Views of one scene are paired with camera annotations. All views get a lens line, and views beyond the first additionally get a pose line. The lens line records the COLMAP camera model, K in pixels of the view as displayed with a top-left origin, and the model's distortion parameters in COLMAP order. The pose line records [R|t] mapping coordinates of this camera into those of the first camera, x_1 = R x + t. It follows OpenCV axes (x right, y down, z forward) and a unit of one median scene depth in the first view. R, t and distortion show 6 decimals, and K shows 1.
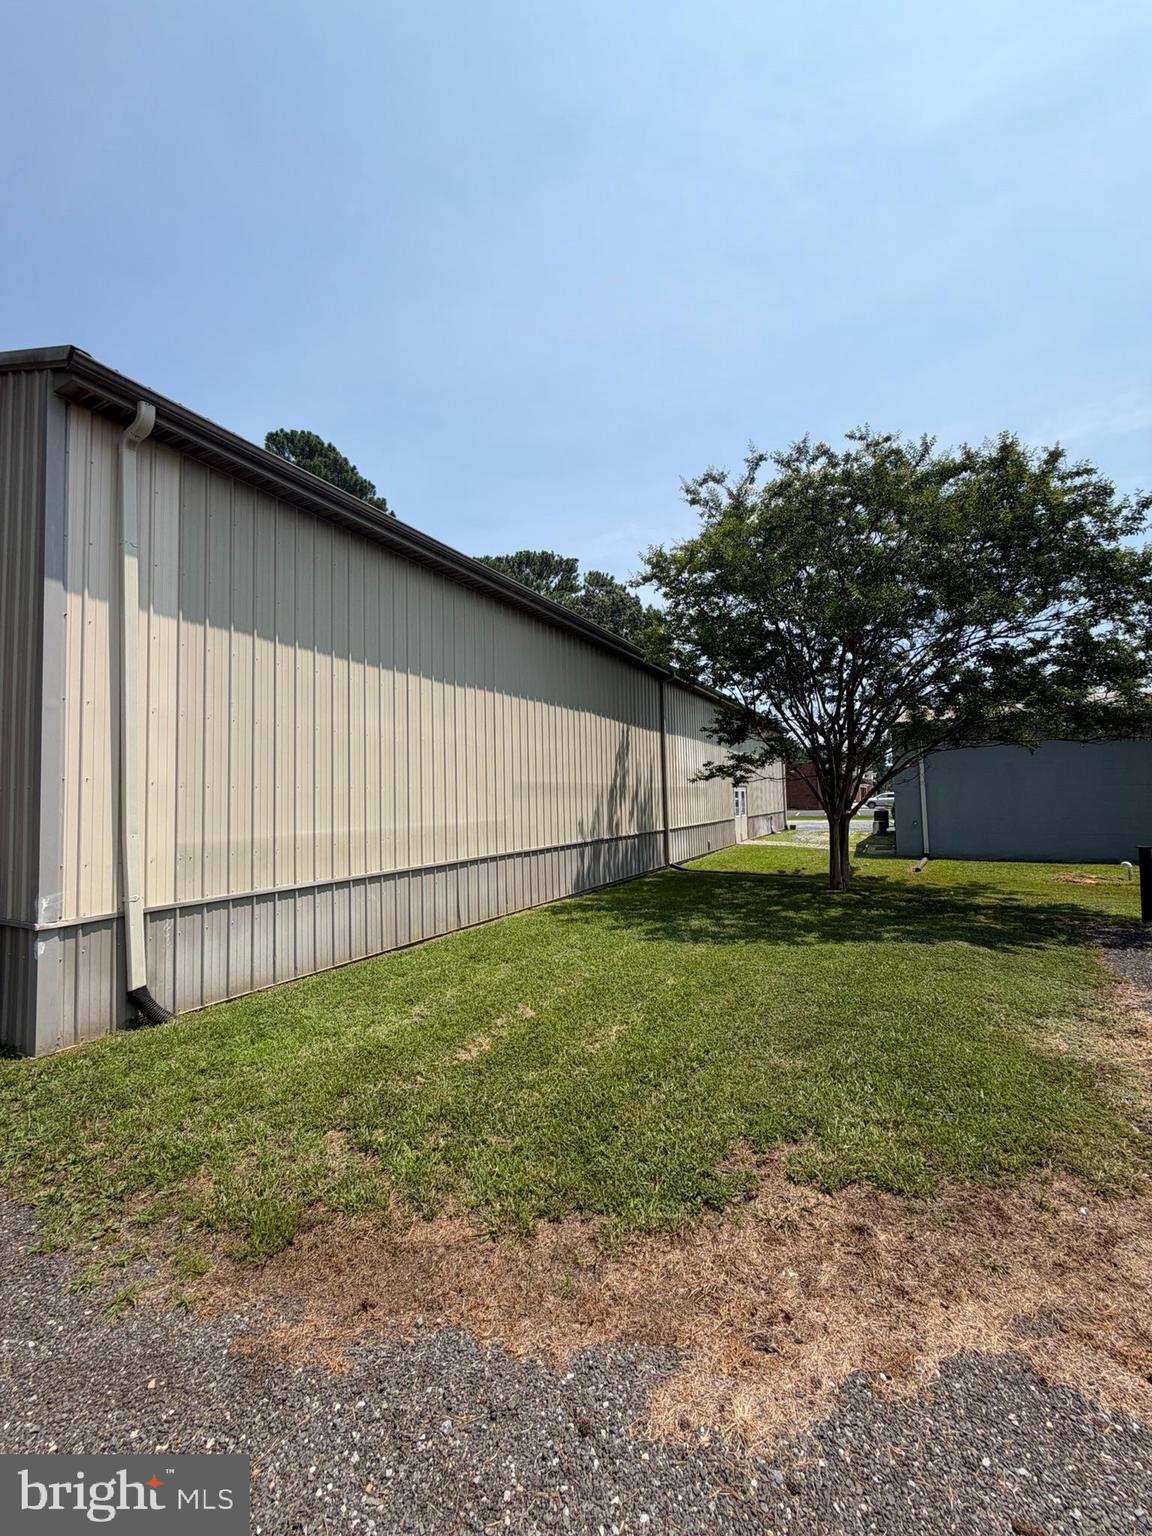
lens RADIAL K [[613.7, 0, 574.4], [0, 613.7, 765.0], [0, 0, 1]] dist [0.000336, 0.000927]
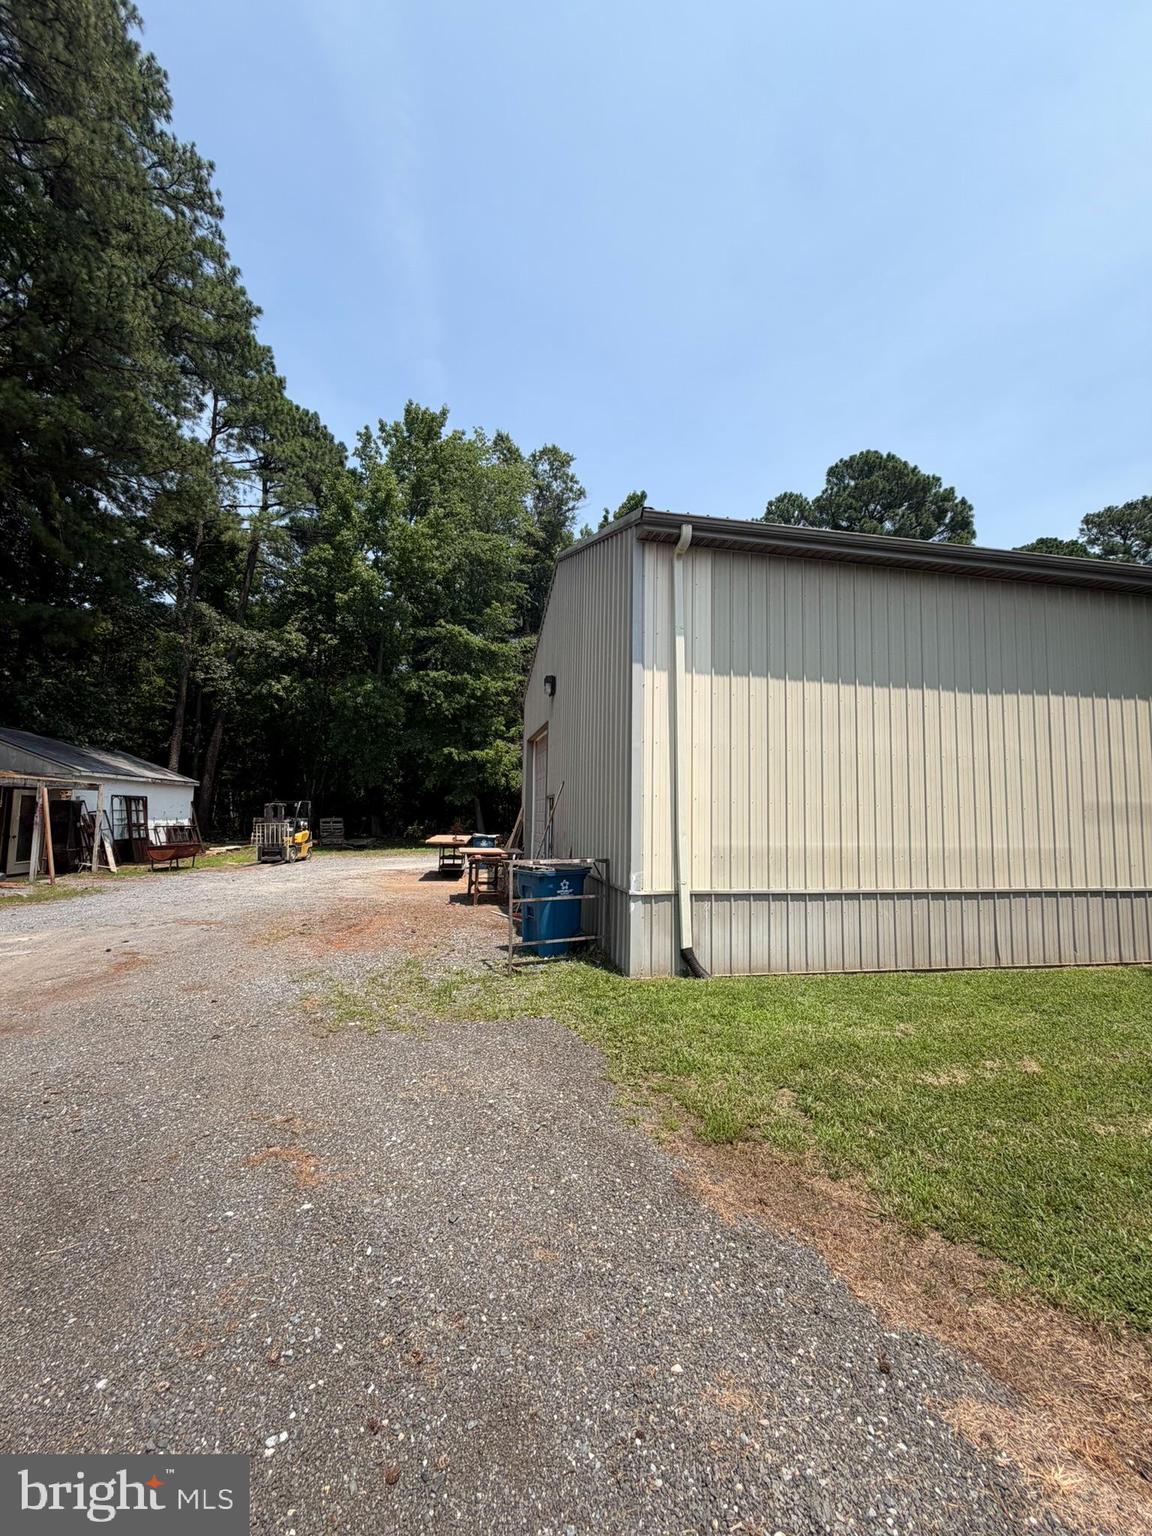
lens RADIAL K [[613.7, 0, 576.9], [0, 613.7, 767.3], [0, 0, 1]] dist [0.000336, 0.000927]
pose [[0.638894, -0.022862, -0.768955, 0.200804], [0.008128, 0.999703, -0.022969, -0.011546], [0.769252, 0.008424, 0.638890, -0.070642]]
